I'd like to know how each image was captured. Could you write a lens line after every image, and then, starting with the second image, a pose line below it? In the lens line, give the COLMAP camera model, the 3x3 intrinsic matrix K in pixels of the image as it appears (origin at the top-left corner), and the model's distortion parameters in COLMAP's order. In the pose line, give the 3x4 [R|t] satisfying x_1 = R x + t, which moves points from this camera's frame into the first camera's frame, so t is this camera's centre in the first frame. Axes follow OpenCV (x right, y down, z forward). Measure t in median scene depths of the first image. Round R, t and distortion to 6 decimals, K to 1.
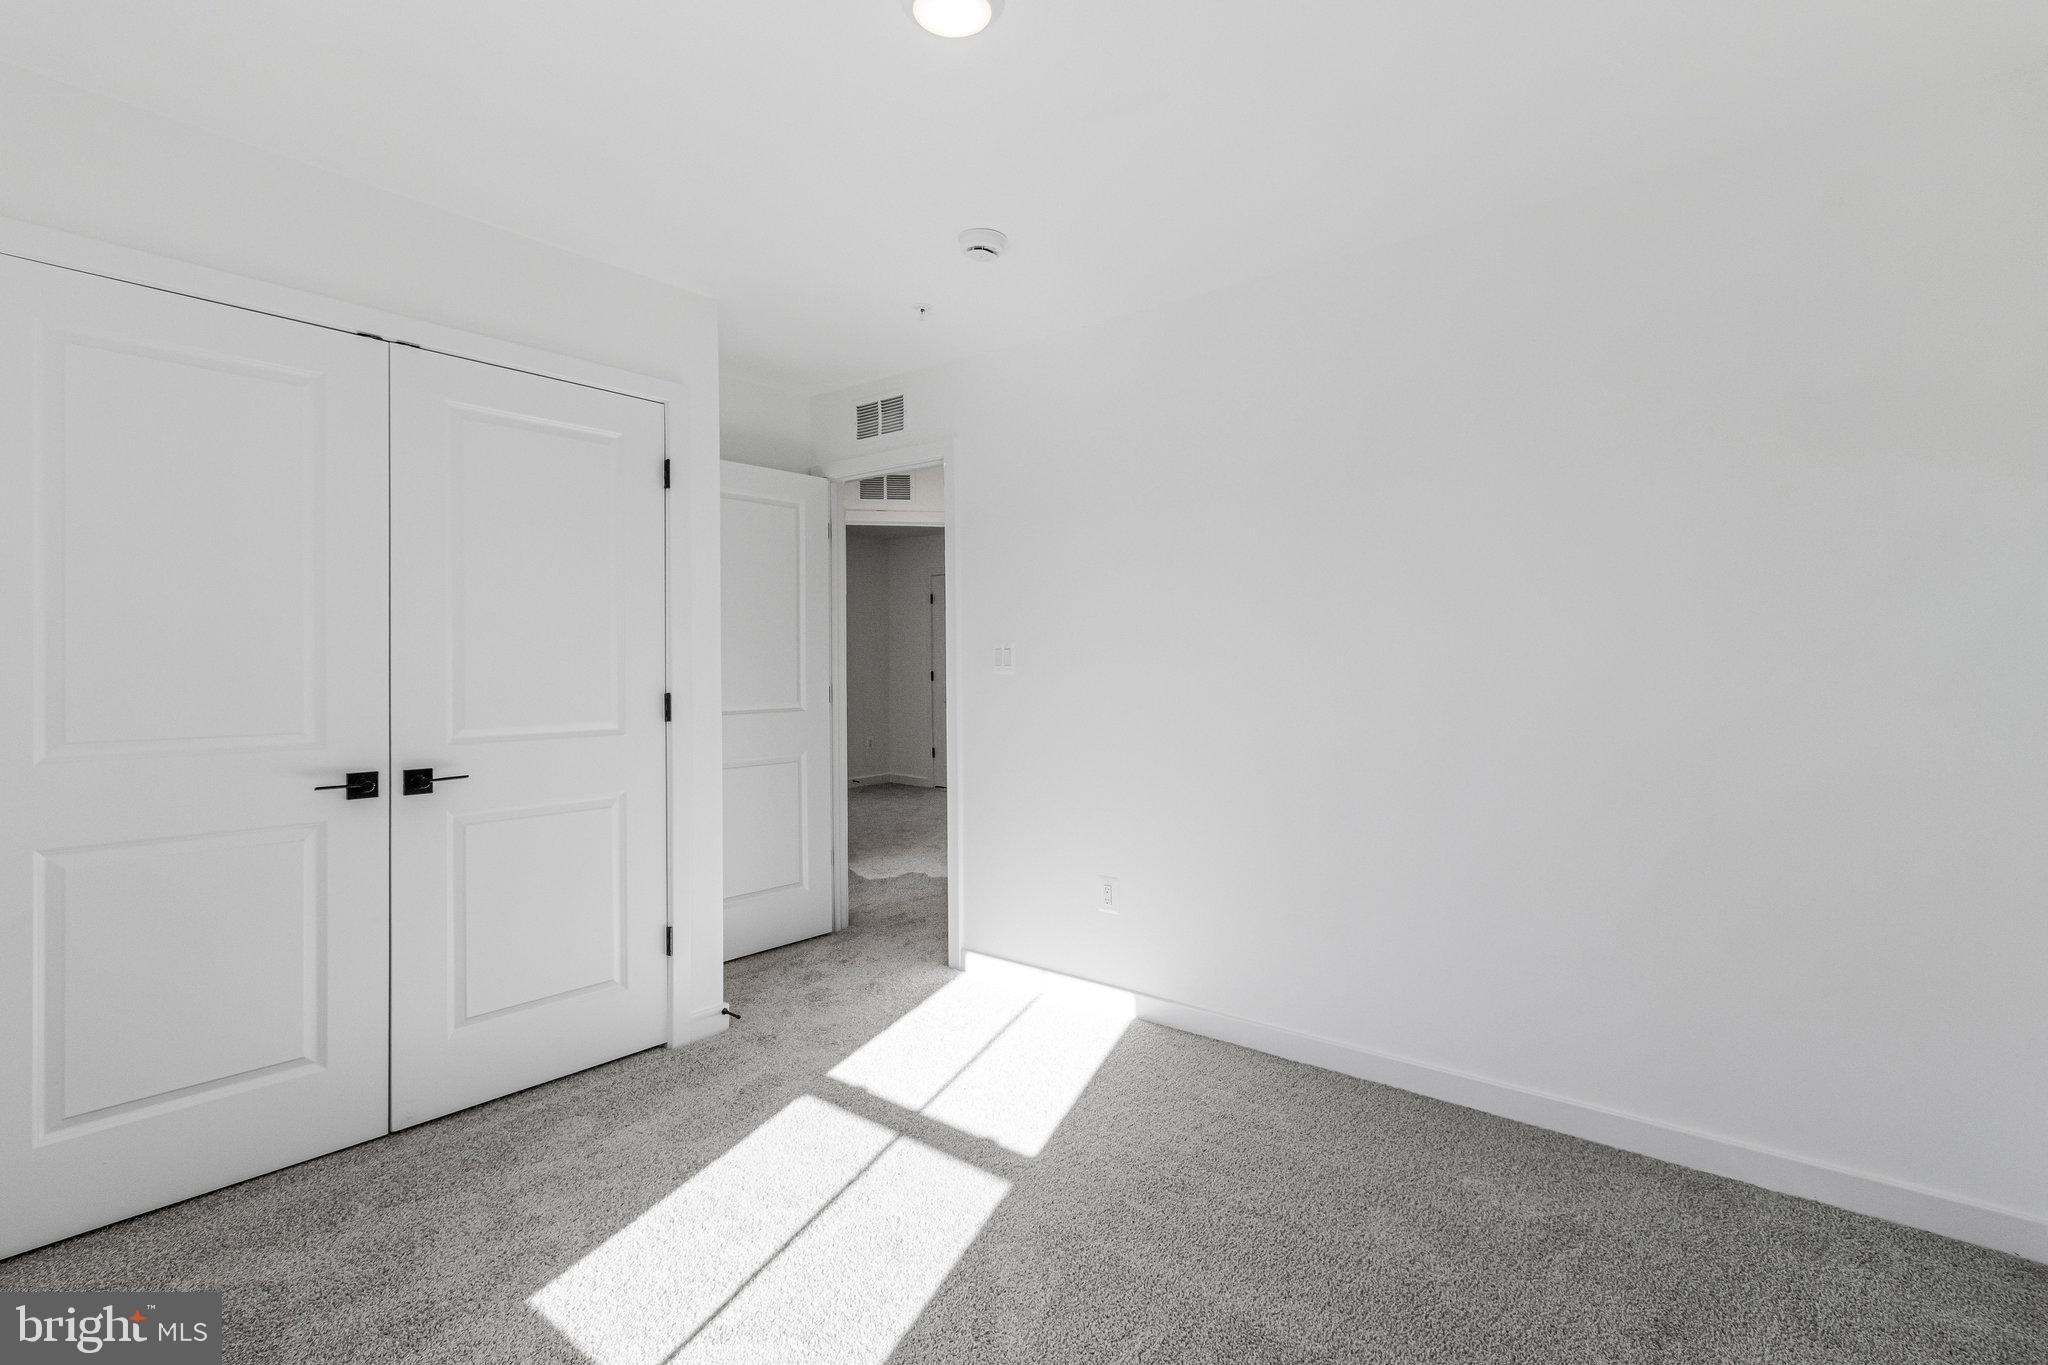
lens RADIAL K [[1005.1, 0, 1038.0], [0, 1005.1, 666.3], [0, 0, 1]] dist [-0.001989, -0.000476]
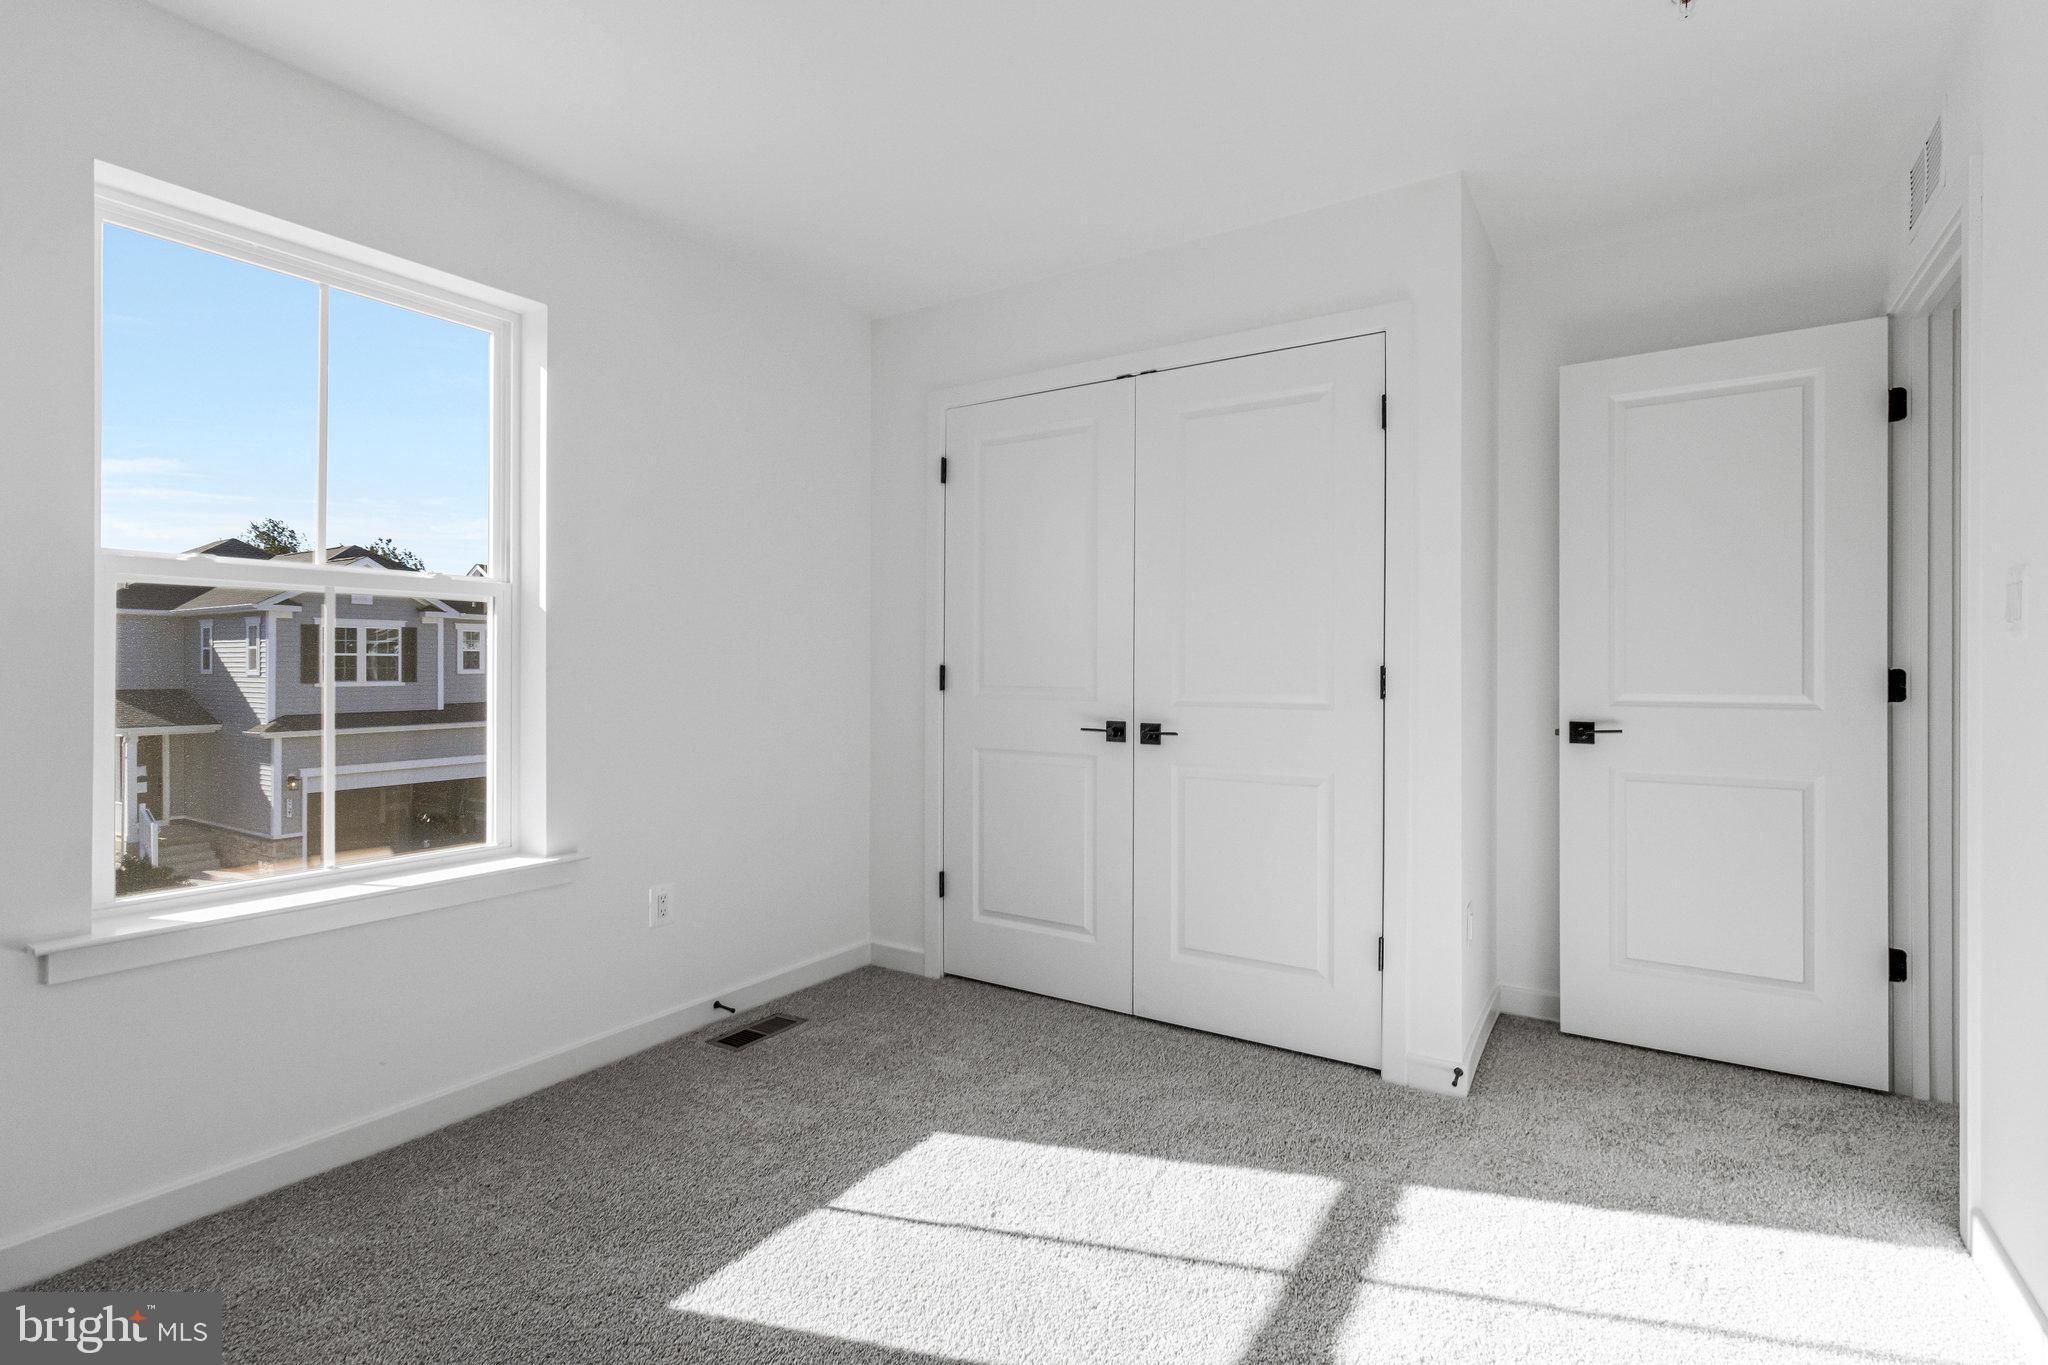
lens RADIAL K [[1005.1, 0, 1038.0], [0, 1005.1, 666.3], [0, 0, 1]] dist [-0.001989, -0.000476]
pose [[0.073178, 0.002132, -0.997317, 0.517939], [-0.007030, 0.999974, 0.001622, 0.030049], [0.997294, 0.006892, 0.073192, 0.705491]]
